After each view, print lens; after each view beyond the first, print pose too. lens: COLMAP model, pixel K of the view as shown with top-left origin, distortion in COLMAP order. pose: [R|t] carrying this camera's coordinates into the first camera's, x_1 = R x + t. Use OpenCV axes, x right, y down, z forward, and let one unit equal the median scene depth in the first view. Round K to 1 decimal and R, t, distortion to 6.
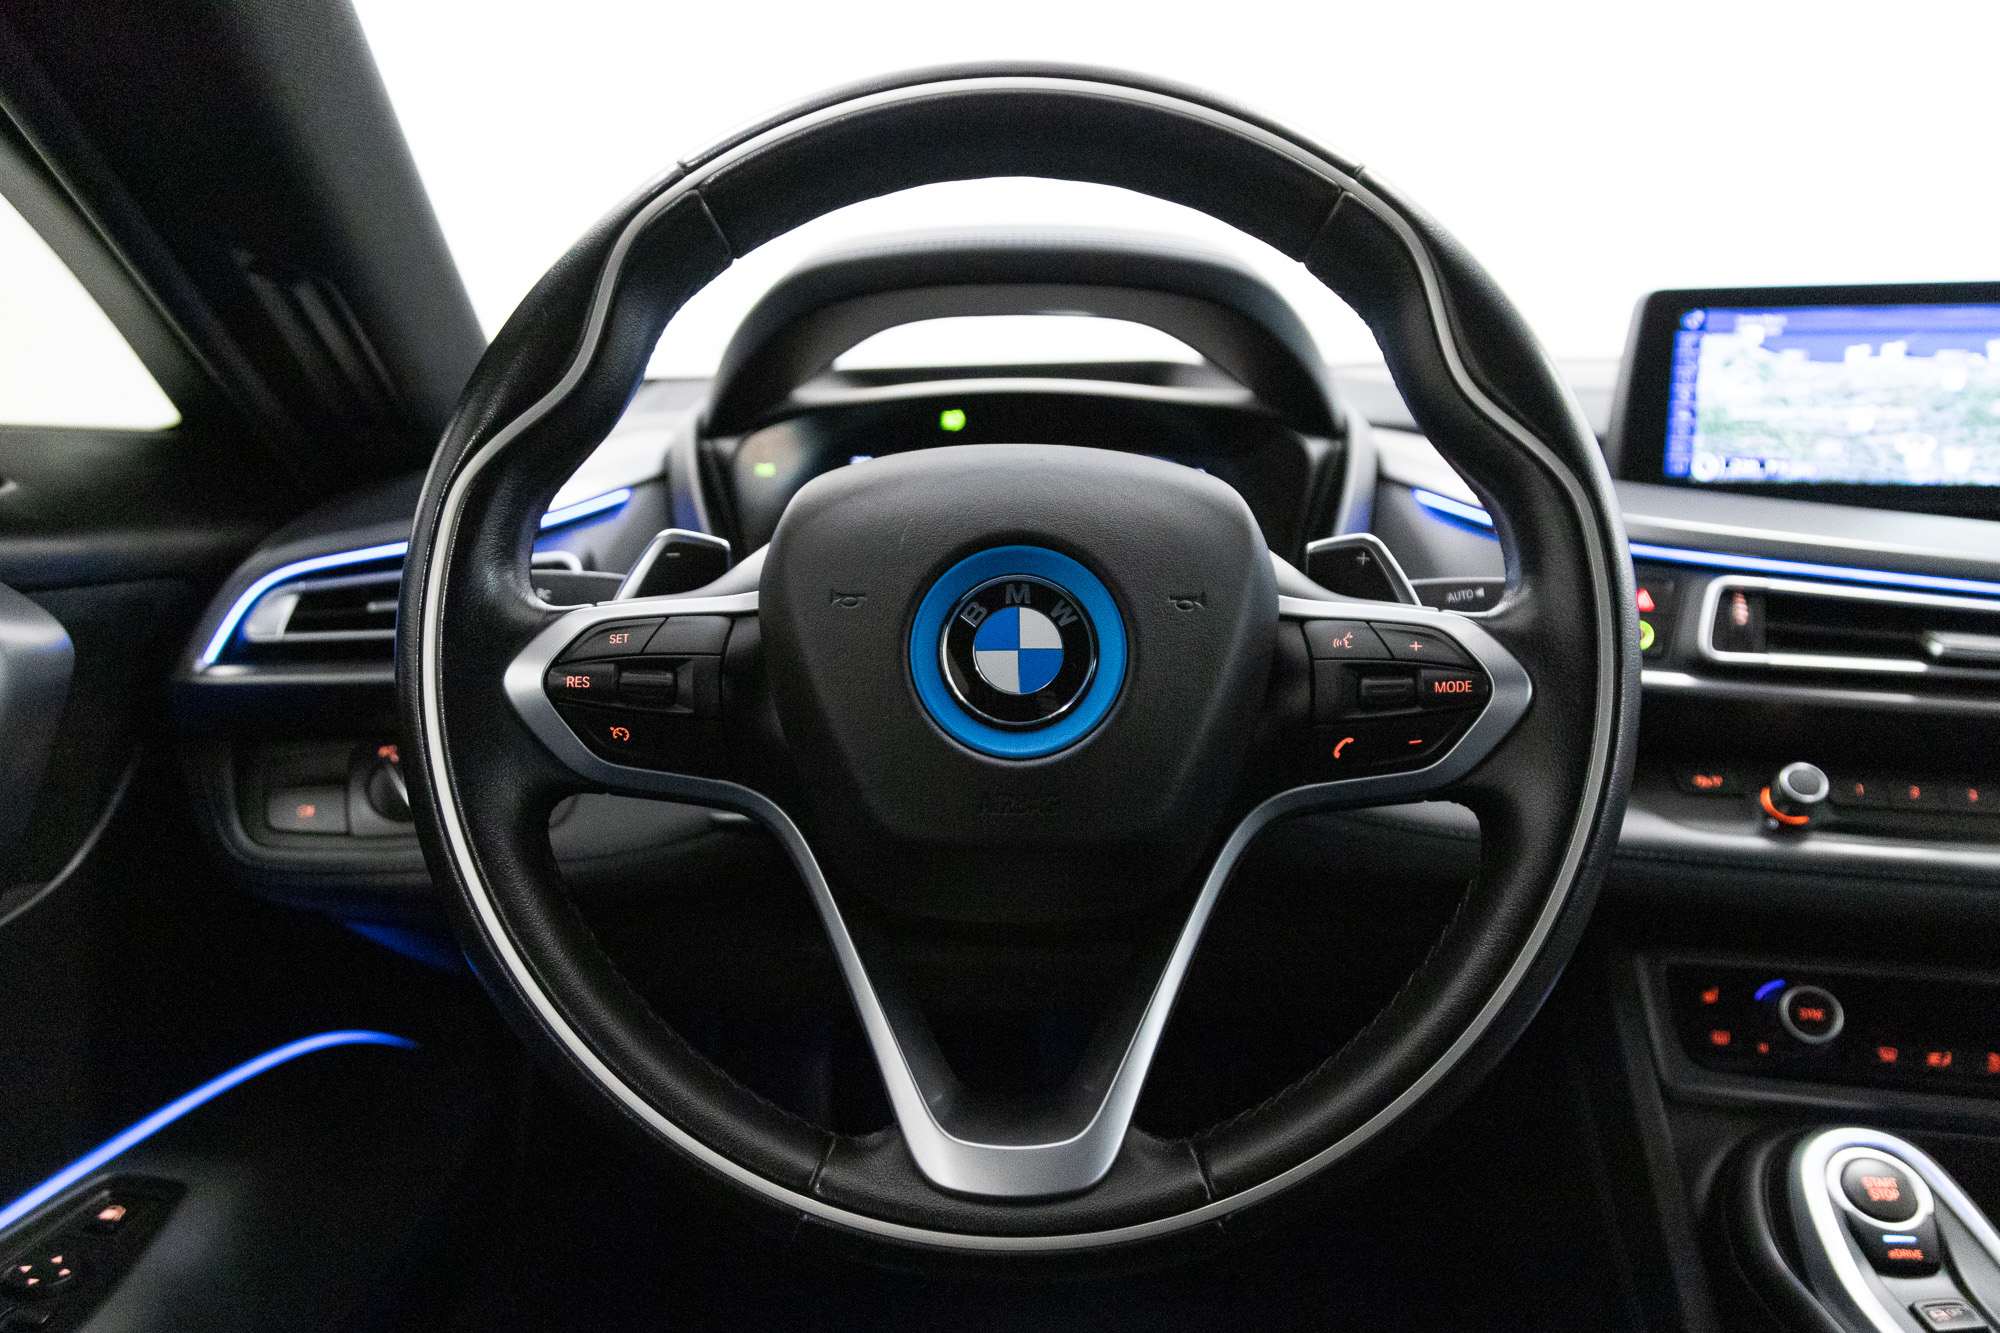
lens RADIAL K [[1427.3, 0, 1015.2], [0, 1427.3, 733.9], [0, 0, 1]] dist [0.050510, 0.008704]
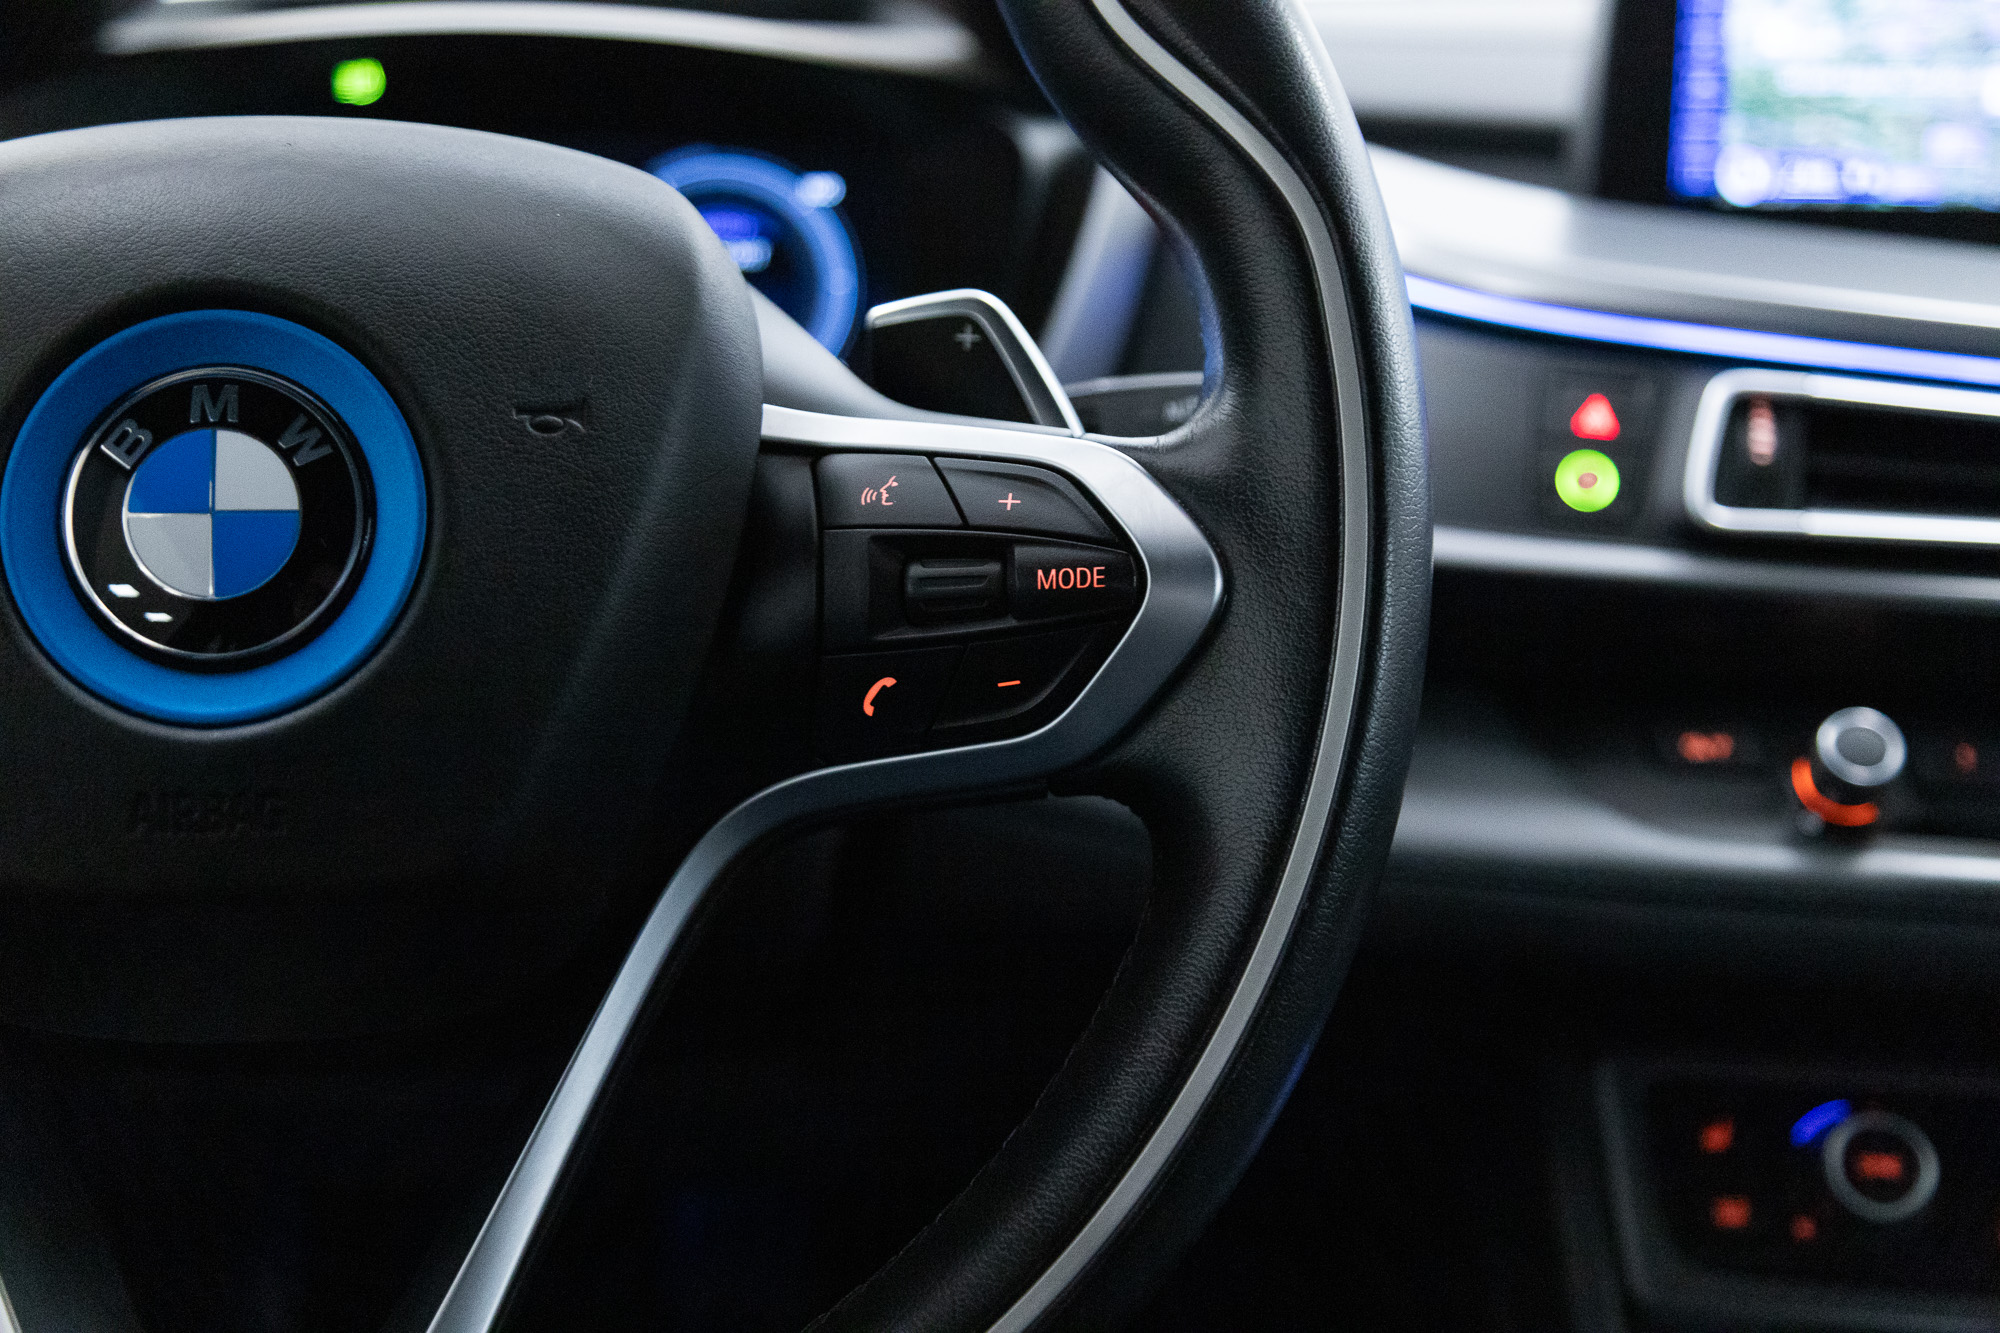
lens RADIAL K [[2577.1, 0, 992.1], [0, 2577.1, 666.9], [0, 0, 1]] dist [-0.000719, 0.000000]
pose [[0.997986, -0.011423, 0.062394, 0.193710], [0.011468, 0.999934, -0.000373, -0.000399], [-0.062386, 0.001088, 0.998052, 0.055049]]
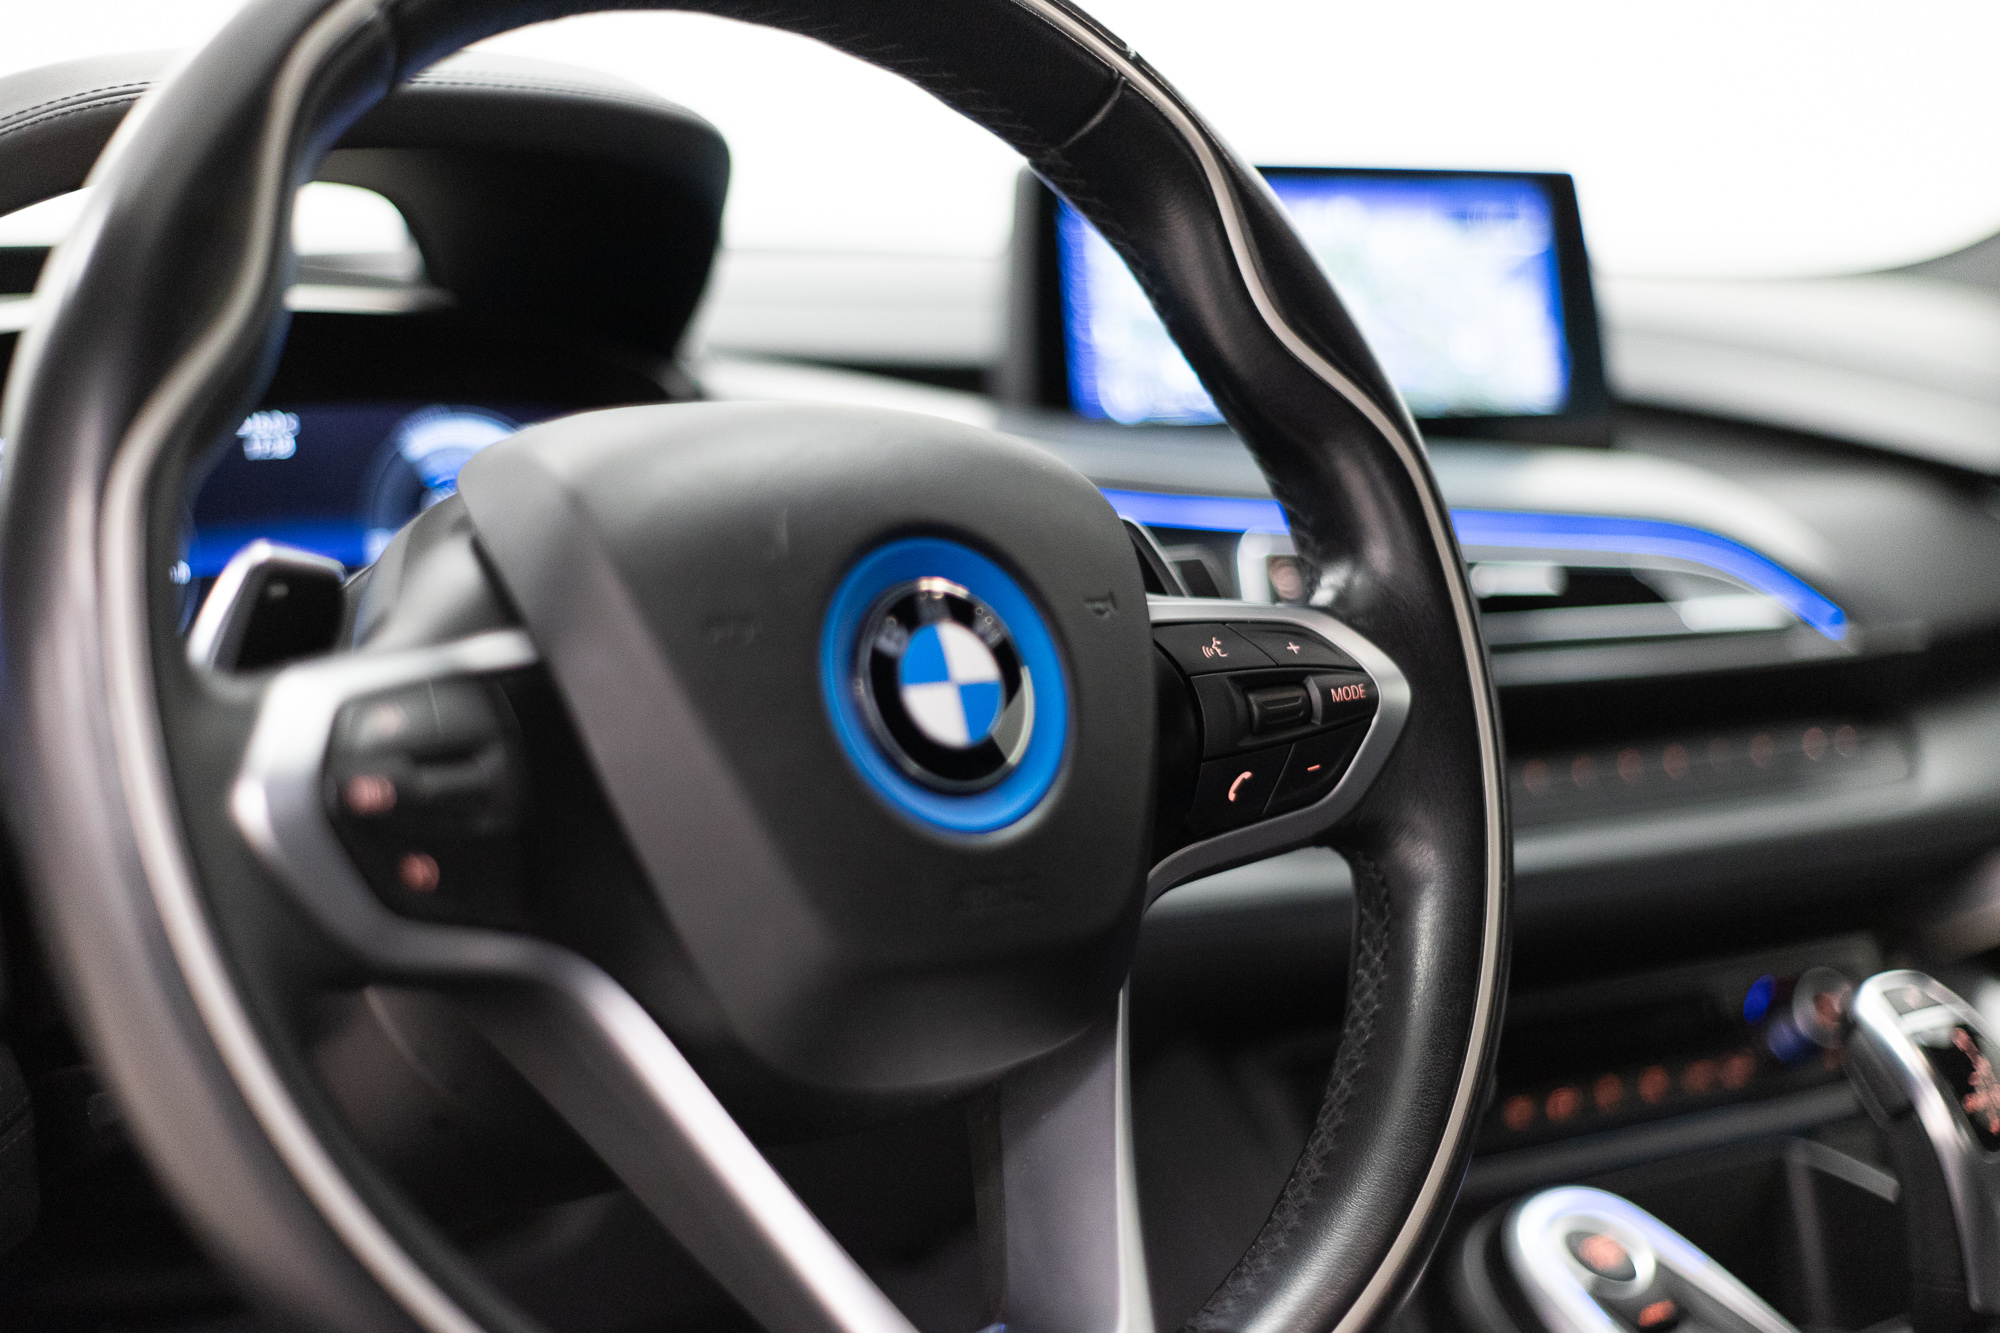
lens RADIAL K [[2949.1, 0, 989.6], [0, 2949.1, 668.6], [0, 0, 1]] dist [0.076388, 0.000000]
pose [[0.751667, -0.067683, 0.656061, -0.821608], [0.142075, 0.987984, -0.060853, 0.022474], [-0.644059, 0.138951, 0.752251, -0.098772]]
